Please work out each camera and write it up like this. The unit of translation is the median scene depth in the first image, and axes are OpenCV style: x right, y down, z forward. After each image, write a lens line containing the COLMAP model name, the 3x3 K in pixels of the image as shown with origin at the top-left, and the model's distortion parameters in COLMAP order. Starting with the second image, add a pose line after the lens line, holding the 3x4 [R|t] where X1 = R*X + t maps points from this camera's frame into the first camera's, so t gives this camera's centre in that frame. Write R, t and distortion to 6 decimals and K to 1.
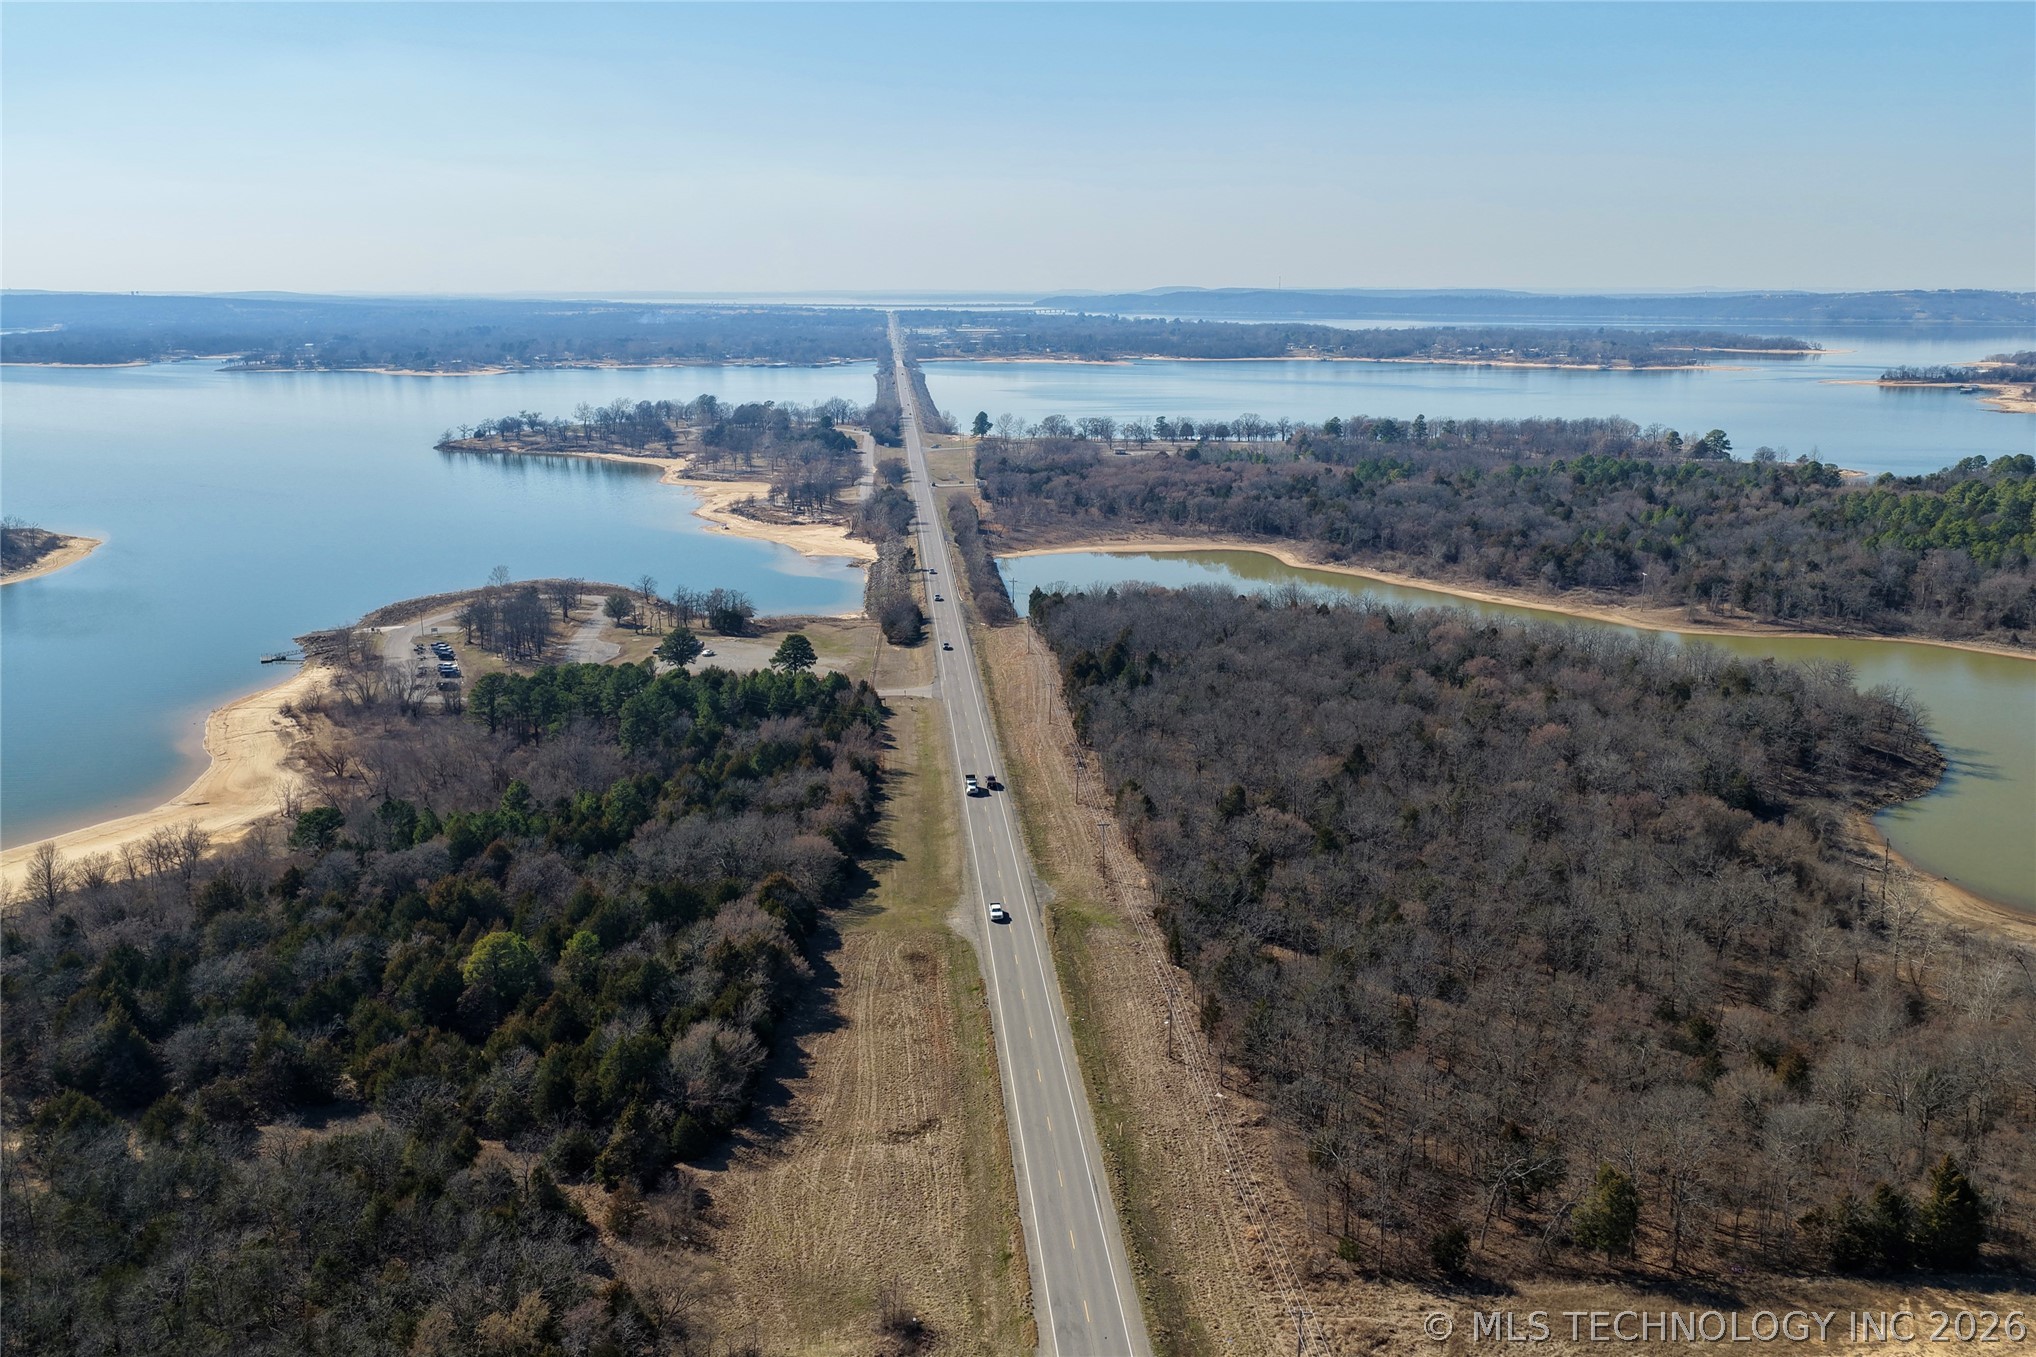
lens RADIAL K [[1693.5, 0, 1024.6], [0, 1693.5, 678.2], [0, 0, 1]] dist [-0.008865, 0.027881]
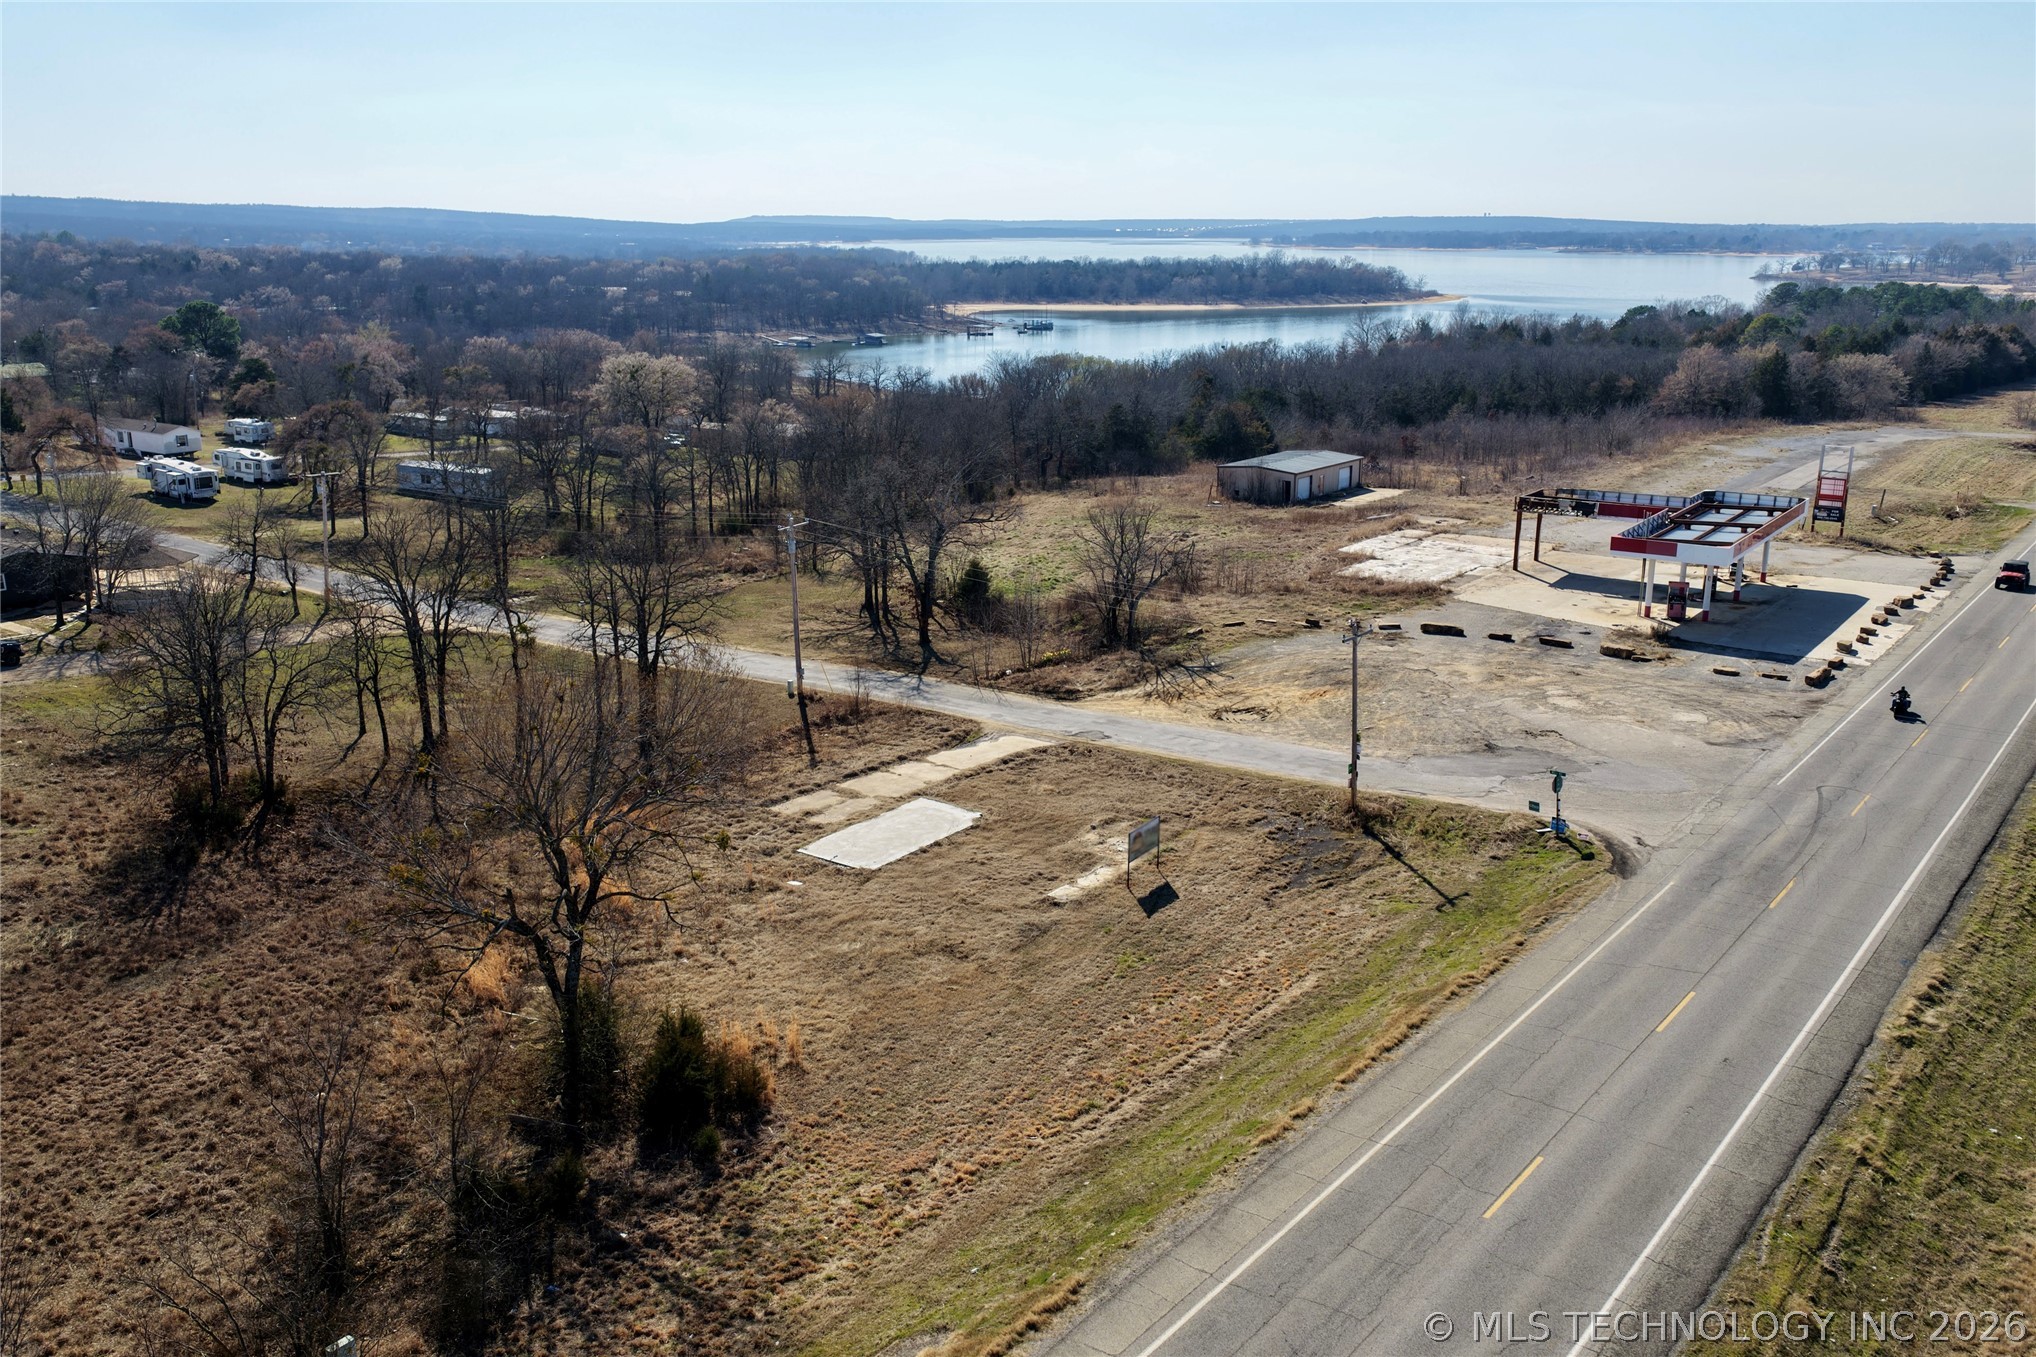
lens RADIAL K [[1693.5, 0, 1019.8], [0, 1693.5, 672.5], [0, 0, 1]] dist [-0.008865, 0.027881]
pose [[0.744187, 0.170724, -0.645786, 0.034683], [-0.150540, 0.984780, 0.086864, 0.081573], [0.650787, 0.032573, 0.758562, -0.086623]]
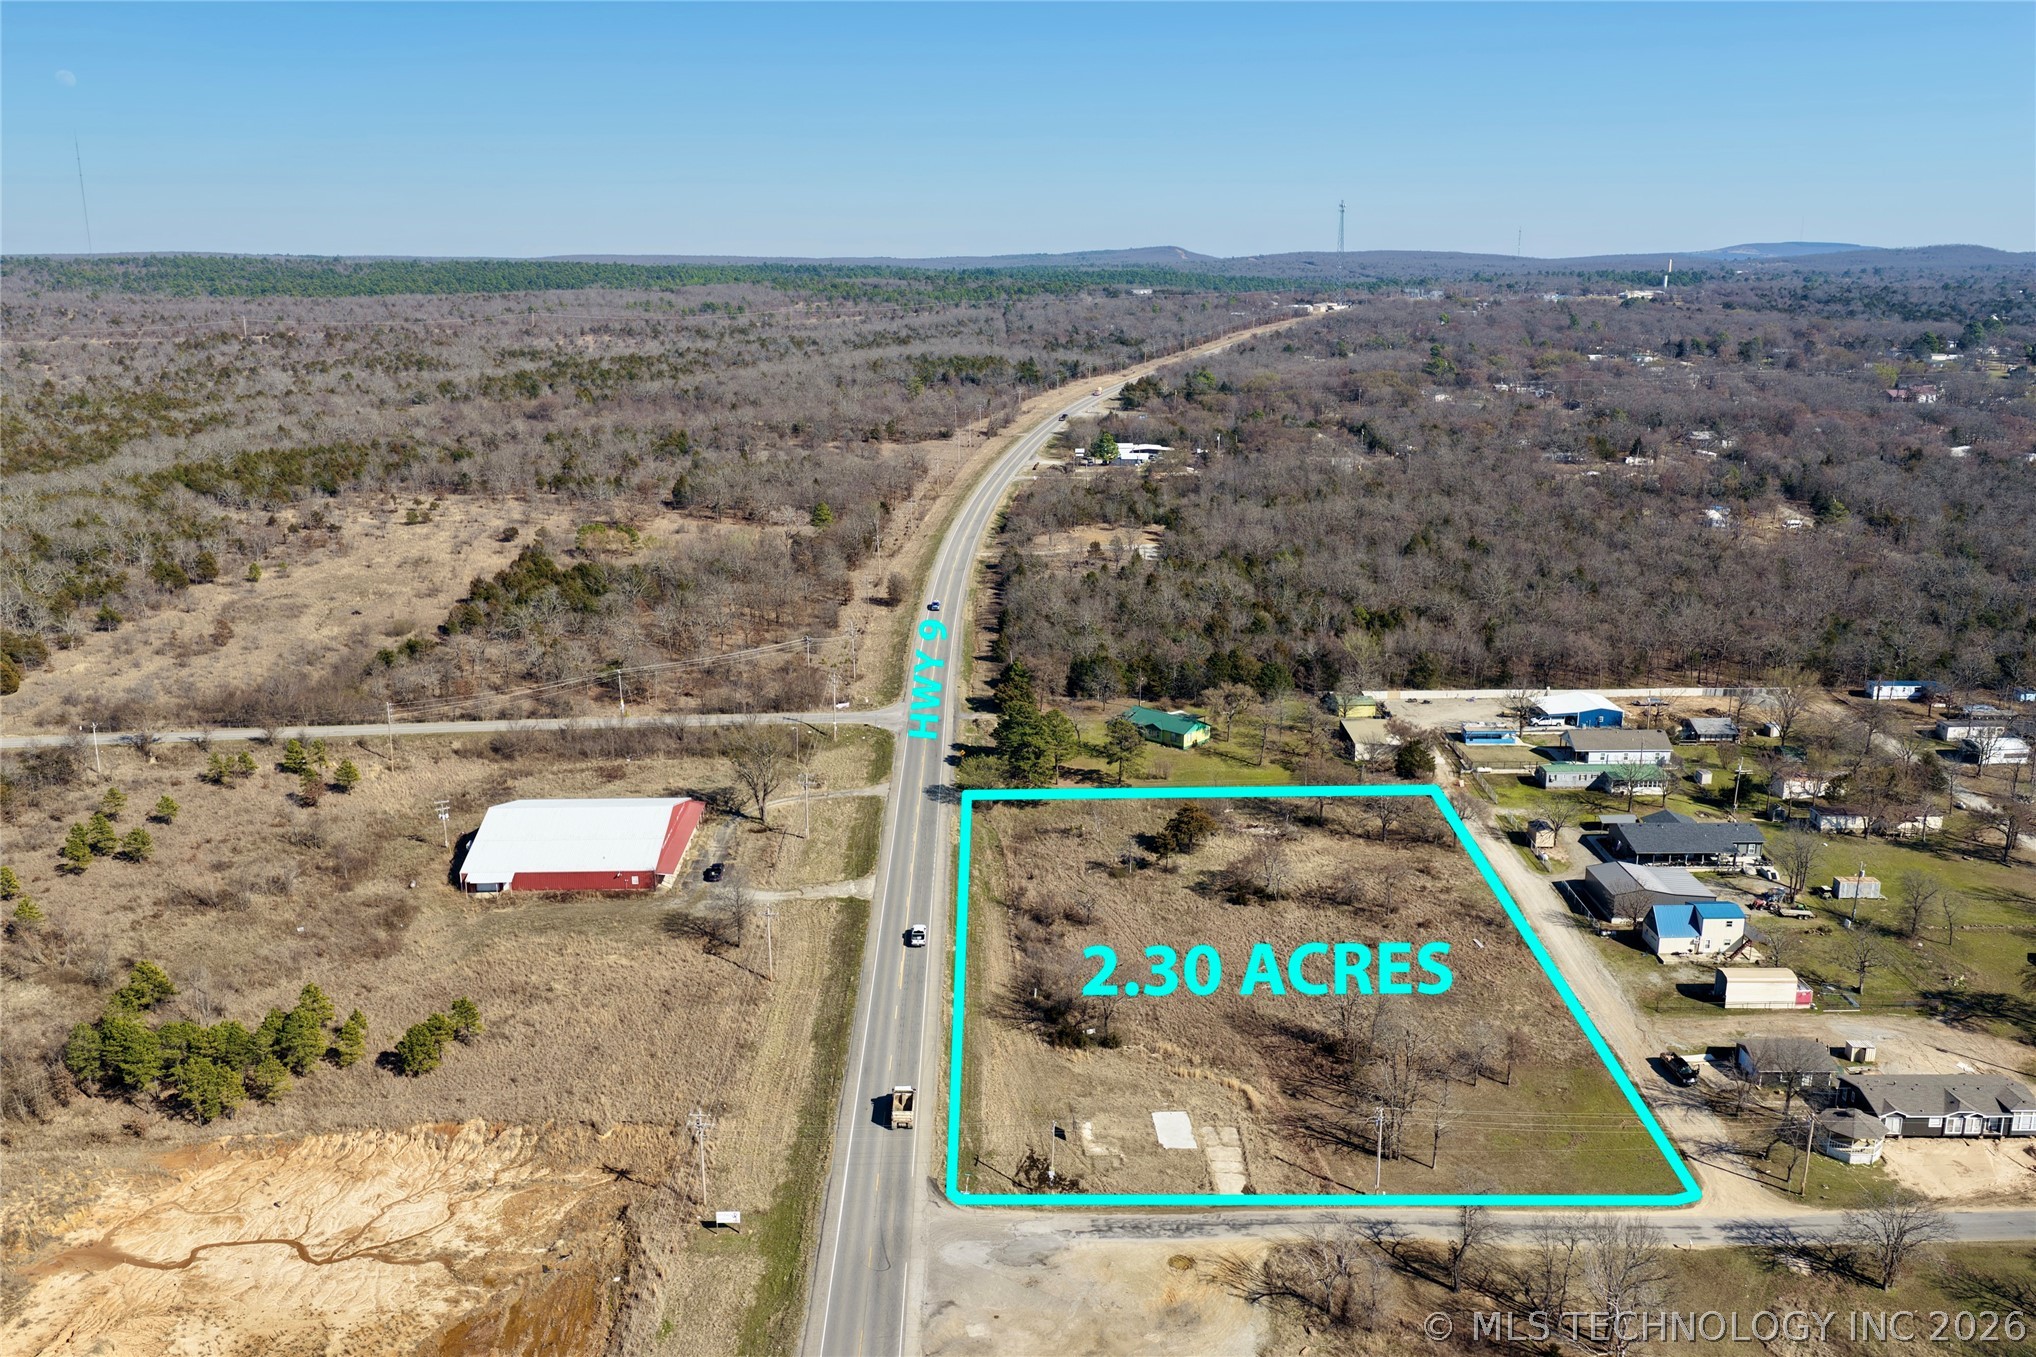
lens RADIAL K [[1693.5, 0, 1018.8], [0, 1693.5, 675.4], [0, 0, 1]] dist [-0.008865, 0.027881]
pose [[-0.998160, -0.011657, 0.059512, -0.000610], [0.016328, 0.893451, 0.448864, -0.015700], [-0.058404, 0.449010, -0.891616, 0.078233]]
